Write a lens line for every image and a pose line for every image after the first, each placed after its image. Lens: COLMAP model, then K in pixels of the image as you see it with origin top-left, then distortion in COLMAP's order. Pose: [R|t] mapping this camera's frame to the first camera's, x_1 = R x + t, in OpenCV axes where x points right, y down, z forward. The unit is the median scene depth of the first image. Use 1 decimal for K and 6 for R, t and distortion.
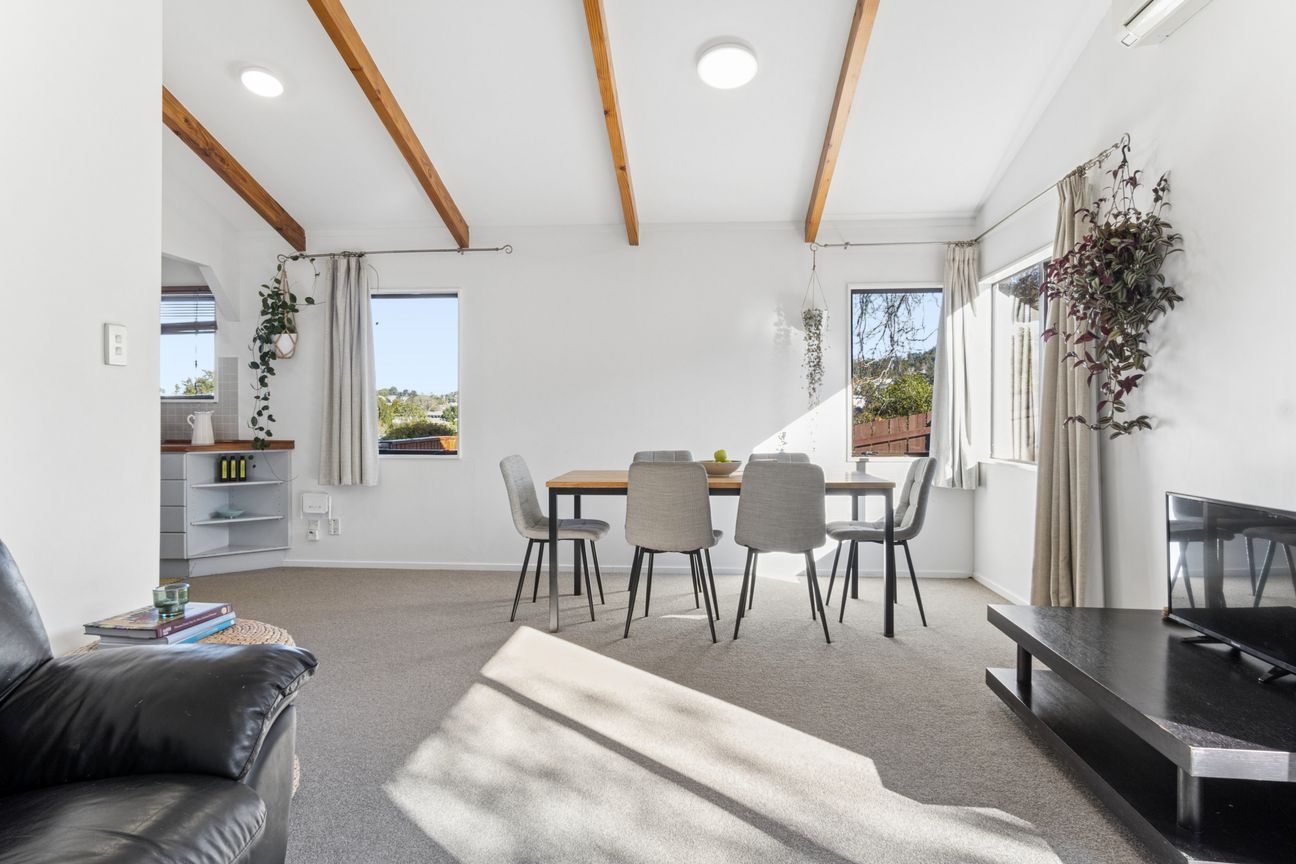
lens RADIAL K [[813.0, 0, 648.0], [0, 813.0, 432.0], [0, 0, 1]] dist [0.005594, 0.001013]
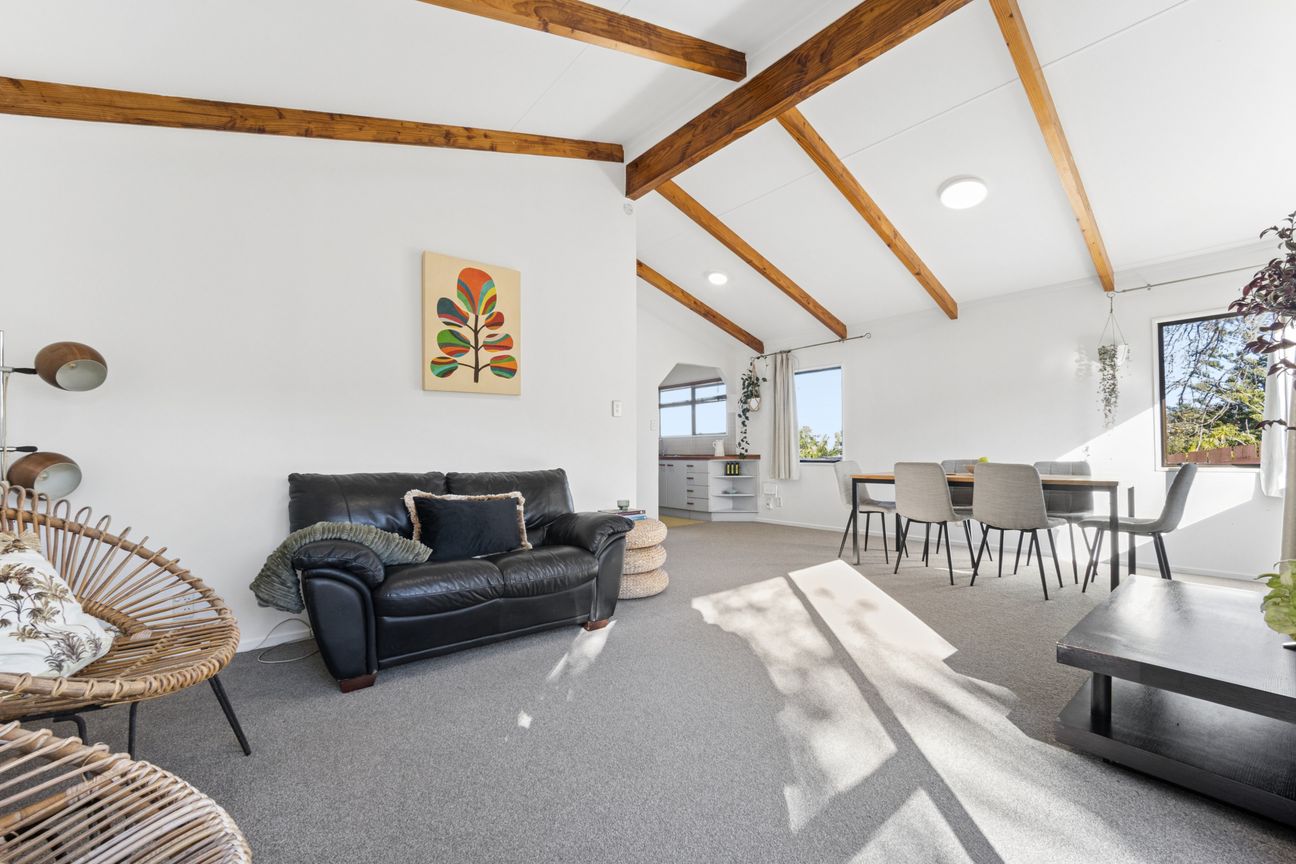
lens RADIAL K [[530.3, 0, 647.9], [0, 530.3, 450.0], [0, 0, 1]] dist [-0.000354, -0.000074]
pose [[0.708928, -0.008016, -0.705235, 0.254211], [-0.004486, 0.999864, -0.015874, 0.021063], [0.705266, 0.014417, 0.708796, -0.052054]]
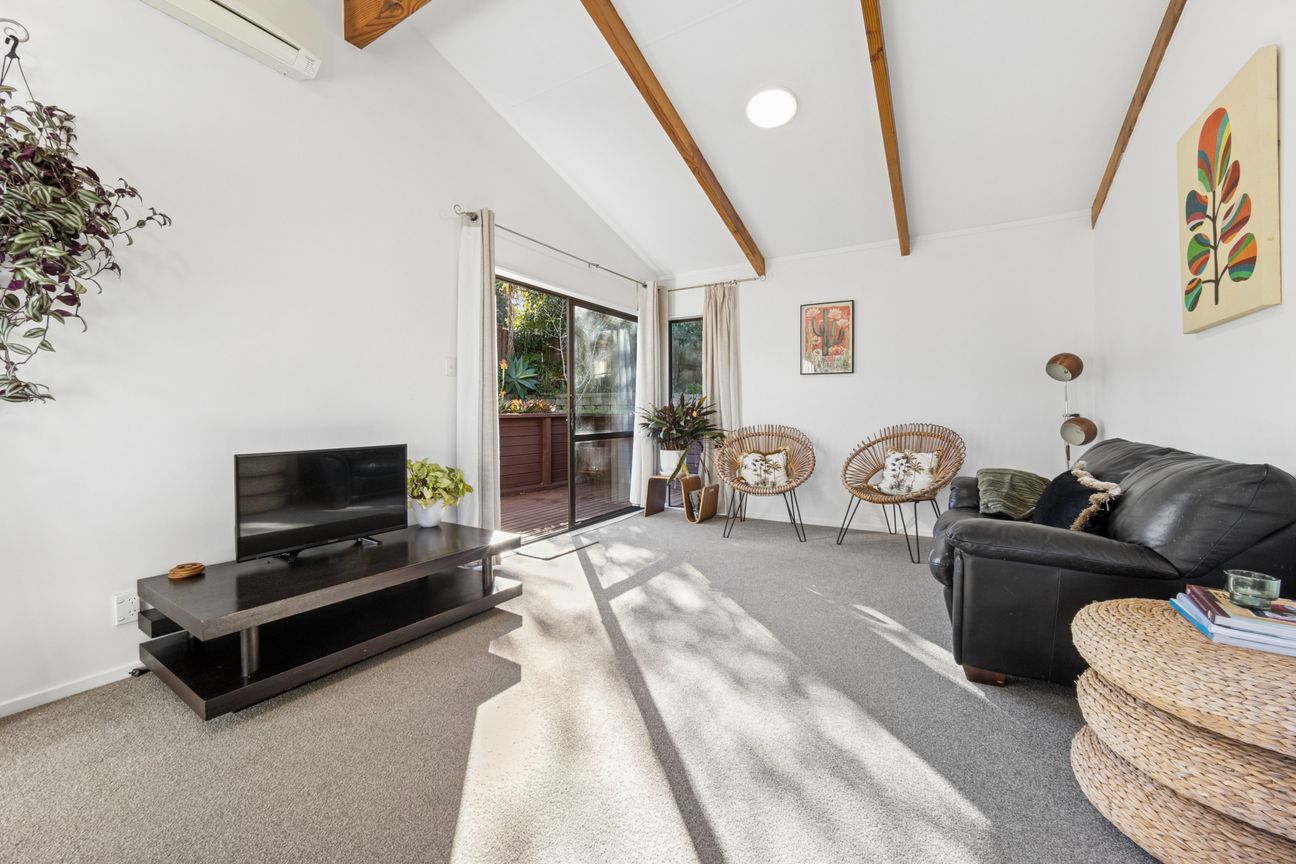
lens RADIAL K [[509.2, 0, 648.0], [0, 509.2, 432.0], [0, 0, 1]] dist [0.000099, 0.000003]
pose [[-0.887078, -0.017521, 0.461287, -0.109515], [0.010310, 0.998278, 0.057745, -0.003336], [-0.461504, 0.055980, -0.885370, 0.663167]]
